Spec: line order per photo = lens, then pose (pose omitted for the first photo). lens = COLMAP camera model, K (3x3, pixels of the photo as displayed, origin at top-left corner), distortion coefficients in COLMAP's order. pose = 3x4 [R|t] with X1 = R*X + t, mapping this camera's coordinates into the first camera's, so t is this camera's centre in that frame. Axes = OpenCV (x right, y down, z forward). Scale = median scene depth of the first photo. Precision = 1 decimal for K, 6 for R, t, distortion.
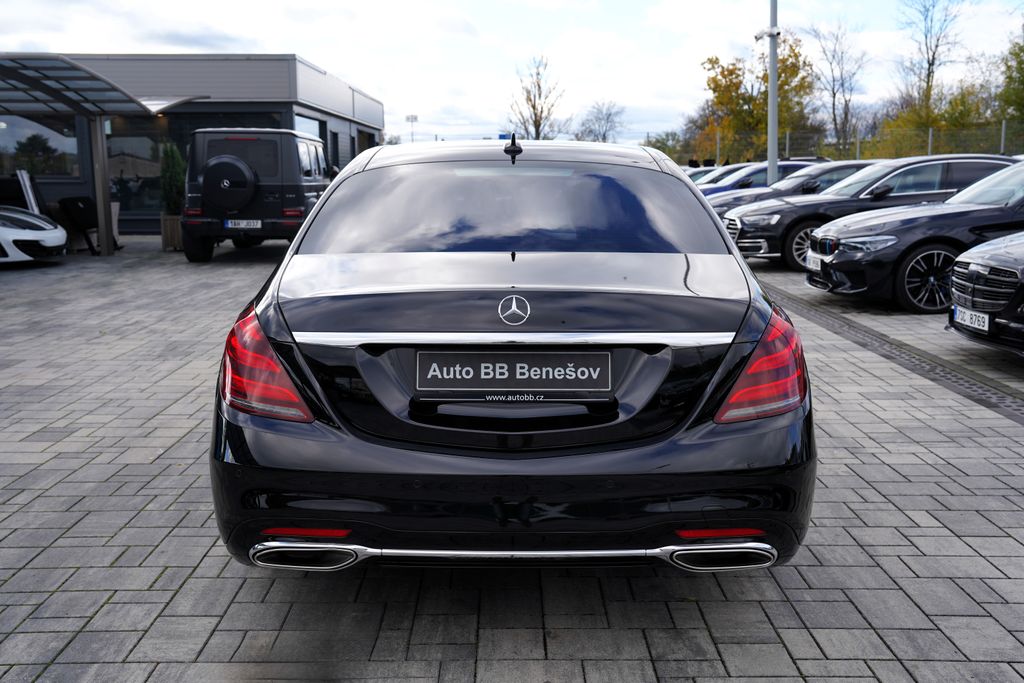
lens RADIAL K [[1029.0, 0, 508.3], [0, 1029.0, 339.9], [0, 0, 1]] dist [0.001079, 0.128391]
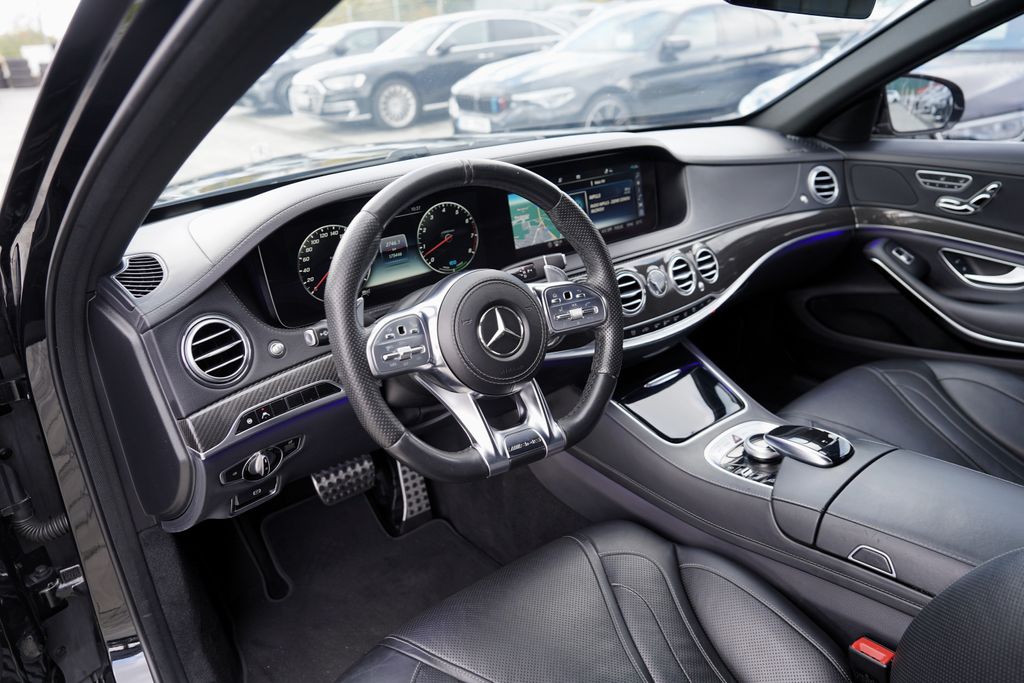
lens RADIAL K [[700.0, 0, 512.0], [0, 700.0, 341.5], [0, 0, 1]] dist [-0.161467, 0.165998]
pose [[0.790573, -0.274888, 0.547202, -0.100952], [0.131586, 0.948969, 0.286607, -0.089340], [-0.598062, -0.154579, 0.786401, 0.669135]]
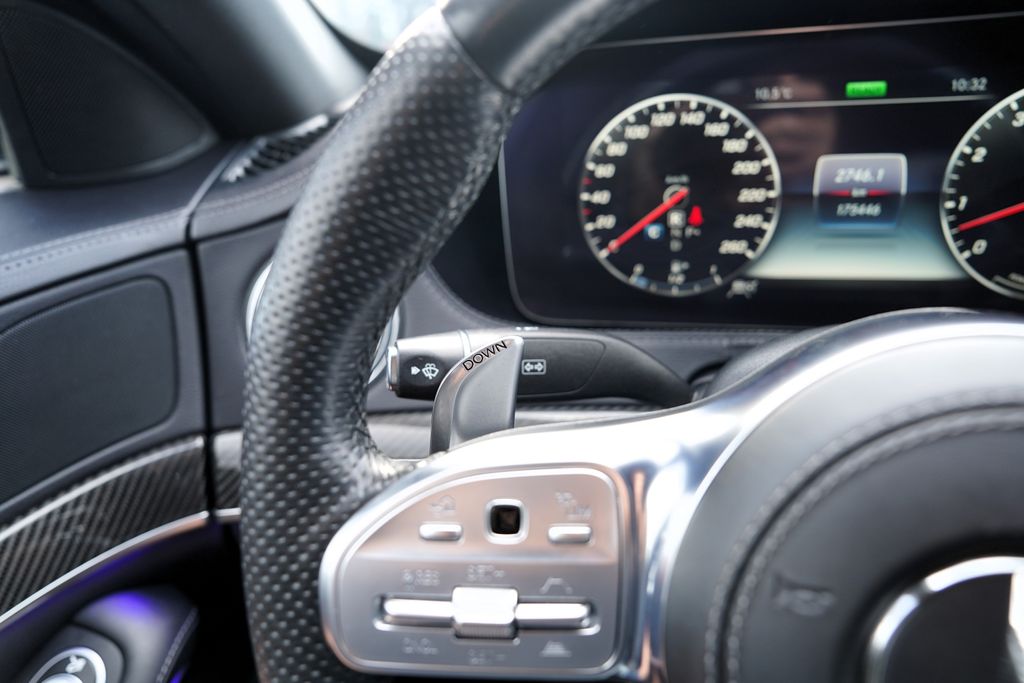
lens RADIAL K [[720.2, 0, 509.3], [0, 720.2, 340.1], [0, 0, 1]] dist [-0.097919, 0.076996]
pose [[0.965057, 0.024164, -0.260922, -0.054445], [0.047894, 0.962700, 0.266299, -0.076078], [0.257624, -0.269490, 0.927903, 0.732072]]
